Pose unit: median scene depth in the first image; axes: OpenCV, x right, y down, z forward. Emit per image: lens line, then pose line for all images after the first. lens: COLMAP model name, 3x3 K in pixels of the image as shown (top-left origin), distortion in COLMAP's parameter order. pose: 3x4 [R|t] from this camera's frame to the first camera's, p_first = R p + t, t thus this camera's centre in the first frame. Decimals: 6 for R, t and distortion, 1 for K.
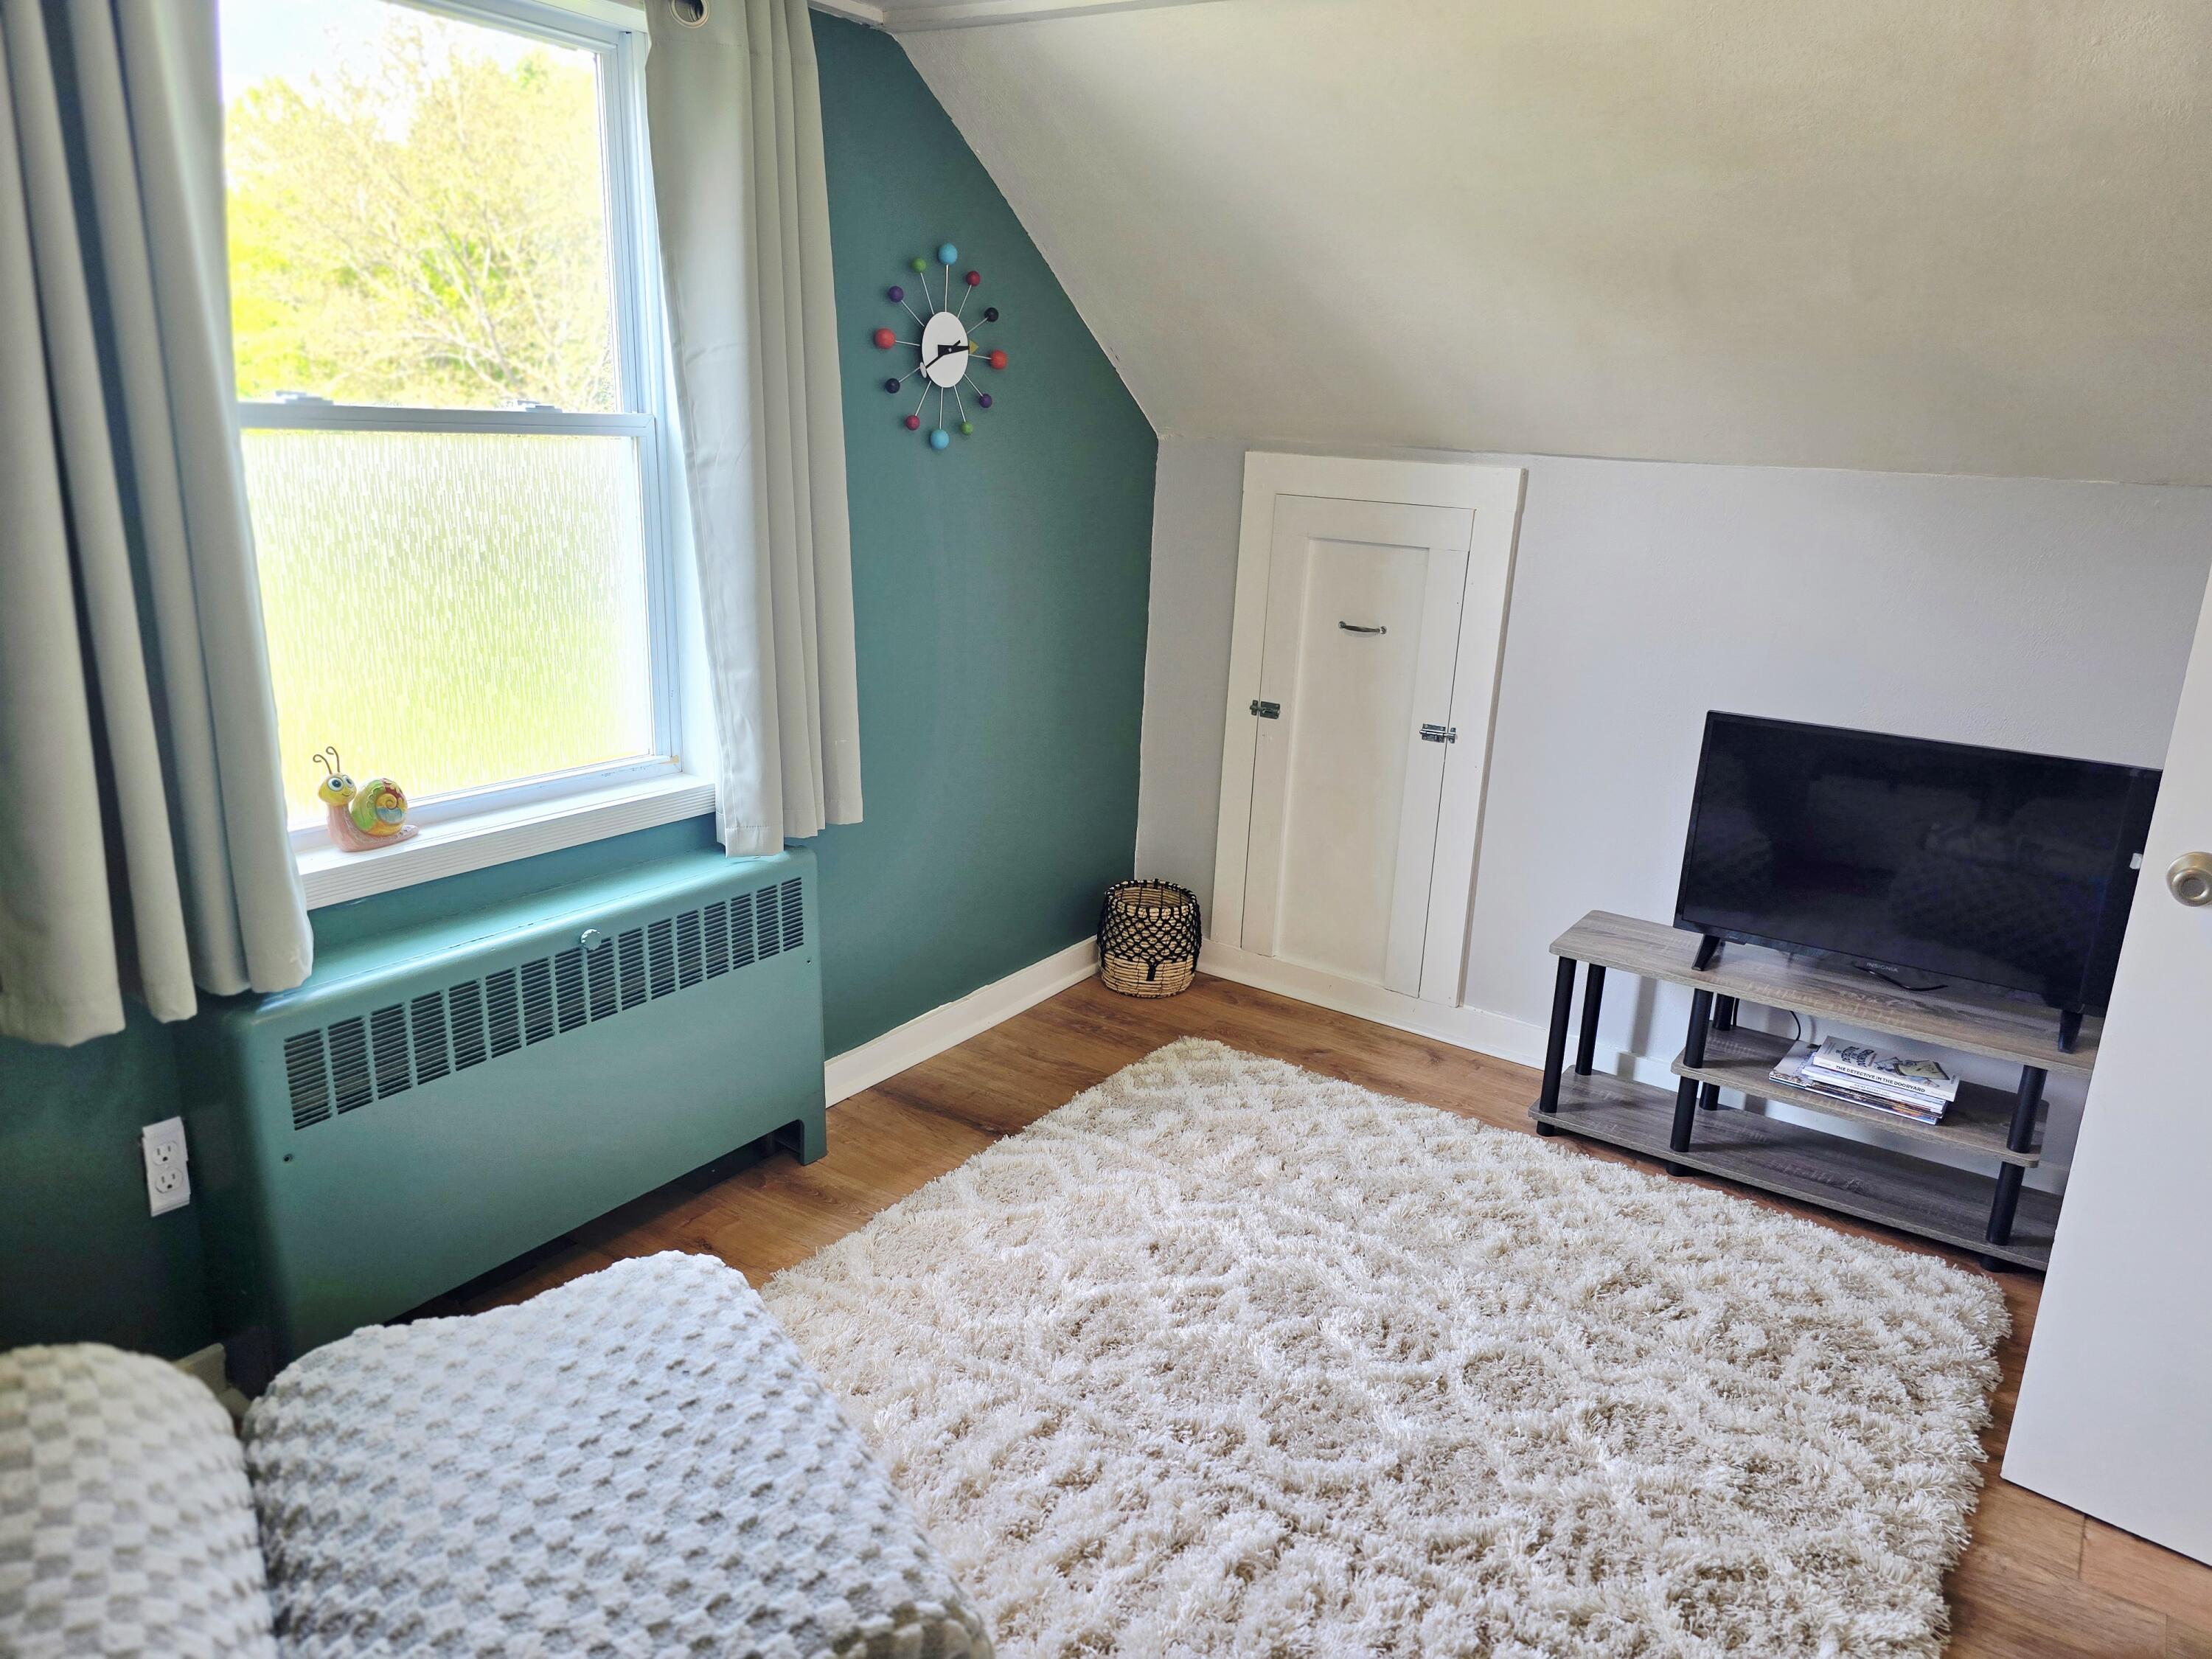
lens RADIAL K [[1482.4, 0, 1111.7], [0, 1482.4, 833.1], [0, 0, 1]] dist [0.057077, -0.050589]
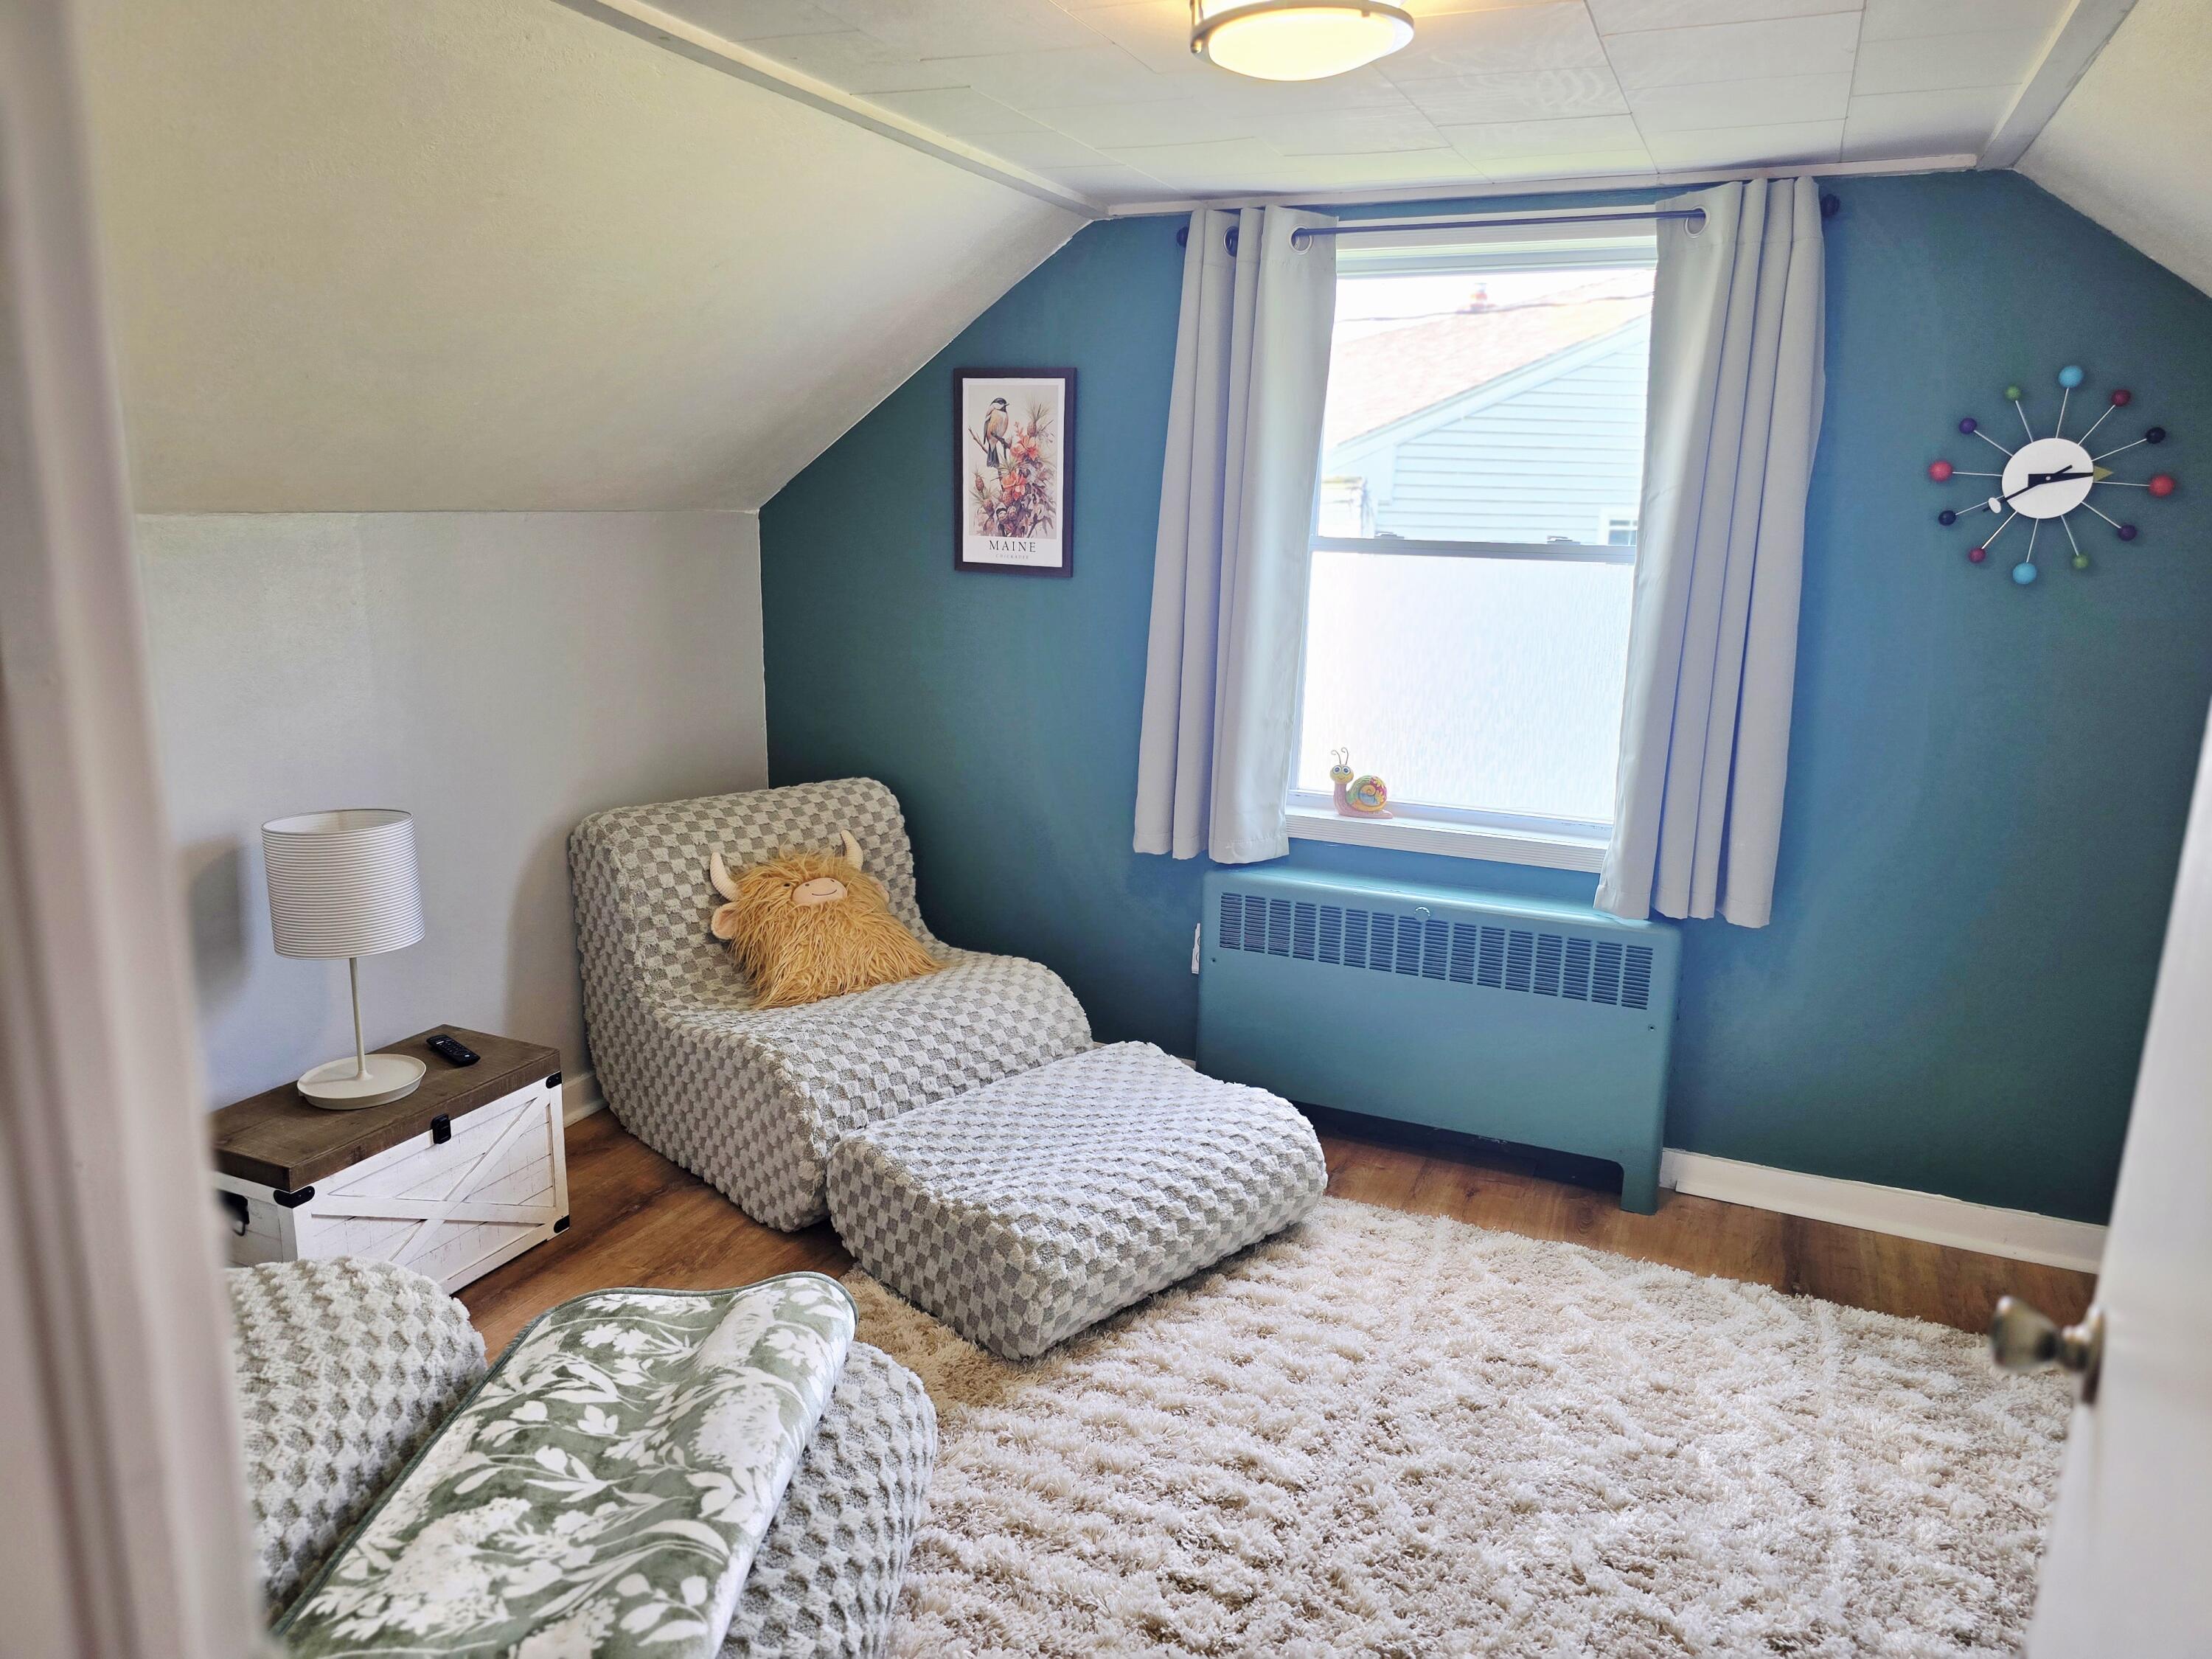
lens RADIAL K [[1482.4, 0, 1102.2], [0, 1482.4, 830.0], [0, 0, 1]] dist [0.057077, -0.050589]
pose [[0.181545, 0.182780, -0.966247, 0.810556], [-0.282373, 0.950885, 0.126820, -0.083415], [0.941970, 0.249819, 0.224241, 0.345167]]
